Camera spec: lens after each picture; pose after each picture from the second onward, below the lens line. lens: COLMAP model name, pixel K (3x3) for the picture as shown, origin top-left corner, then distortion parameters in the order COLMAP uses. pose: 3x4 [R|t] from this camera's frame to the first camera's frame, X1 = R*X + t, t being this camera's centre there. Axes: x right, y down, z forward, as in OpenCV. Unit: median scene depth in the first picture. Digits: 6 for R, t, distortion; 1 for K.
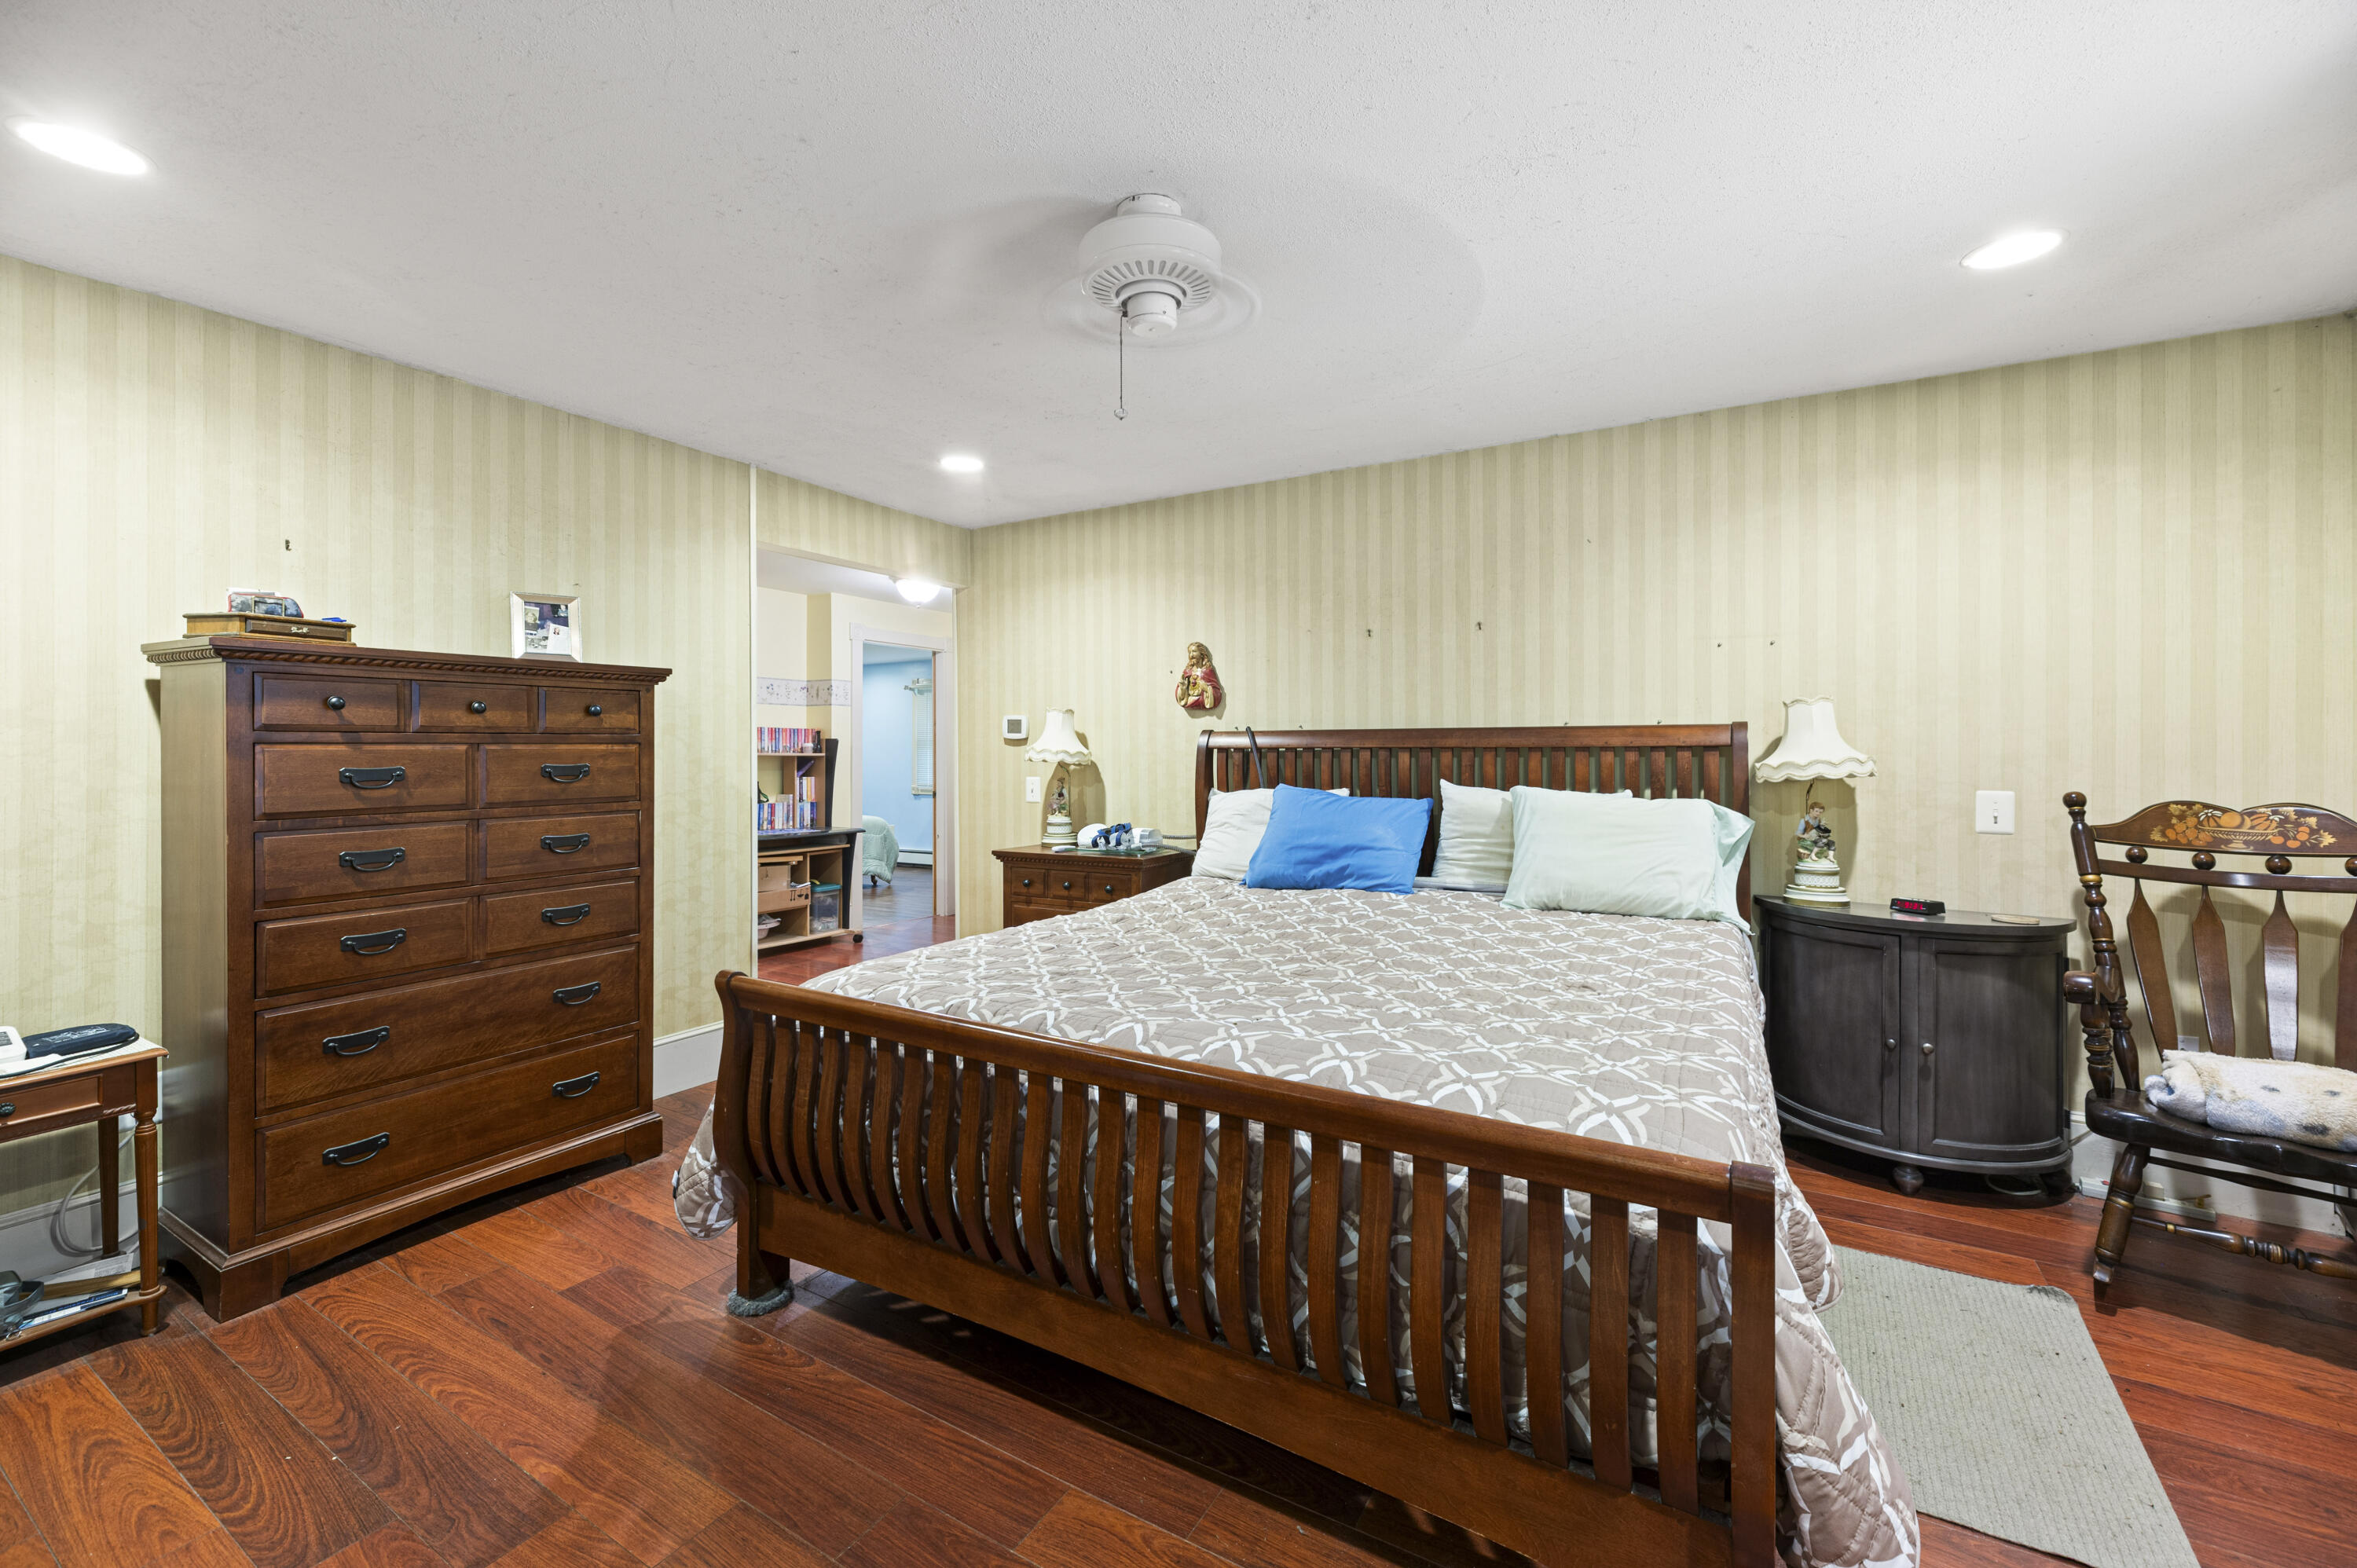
lens RADIAL K [[954.8, 0, 1187.4], [0, 954.8, 763.2], [0, 0, 1]] dist [0.008644, -0.001303]
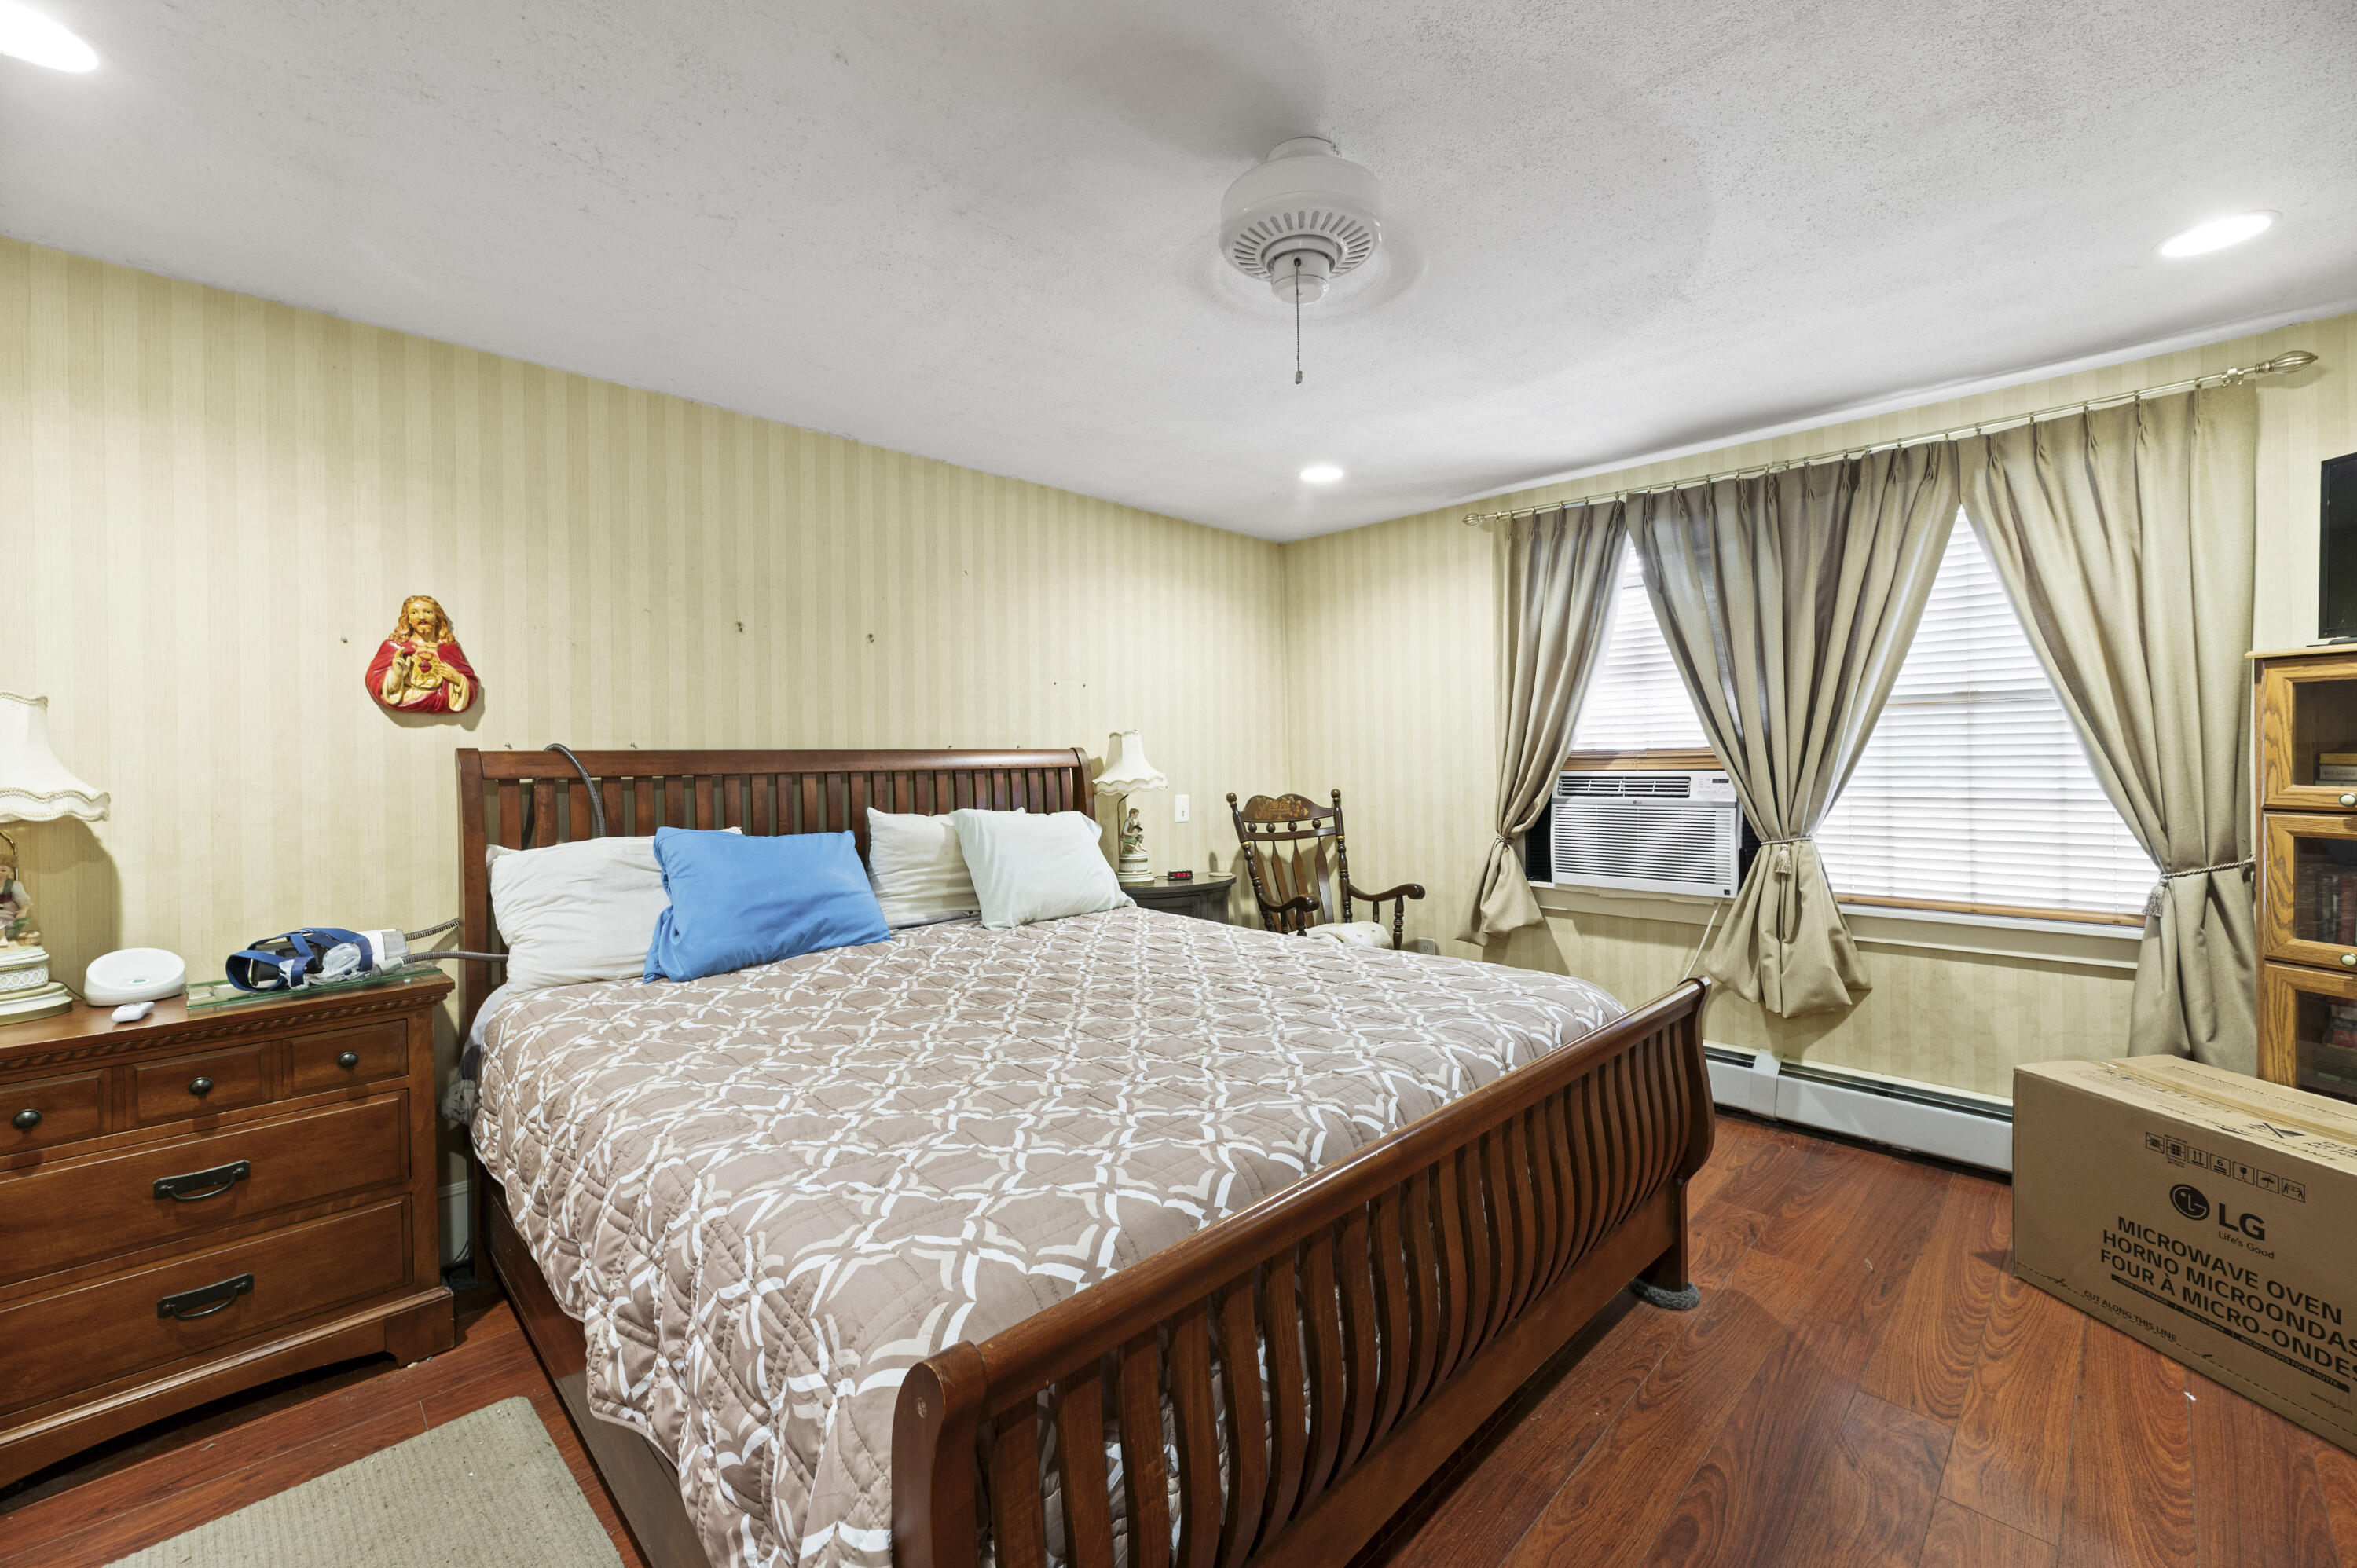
lens RADIAL K [[954.8, 0, 1196.7], [0, 954.8, 773.7], [0, 0, 1]] dist [0.008644, -0.001303]
pose [[0.260709, -0.015197, 0.965298, -0.500655], [0.026723, 0.999607, 0.008520, -0.013774], [-0.965047, 0.023574, 0.261013, 0.466722]]
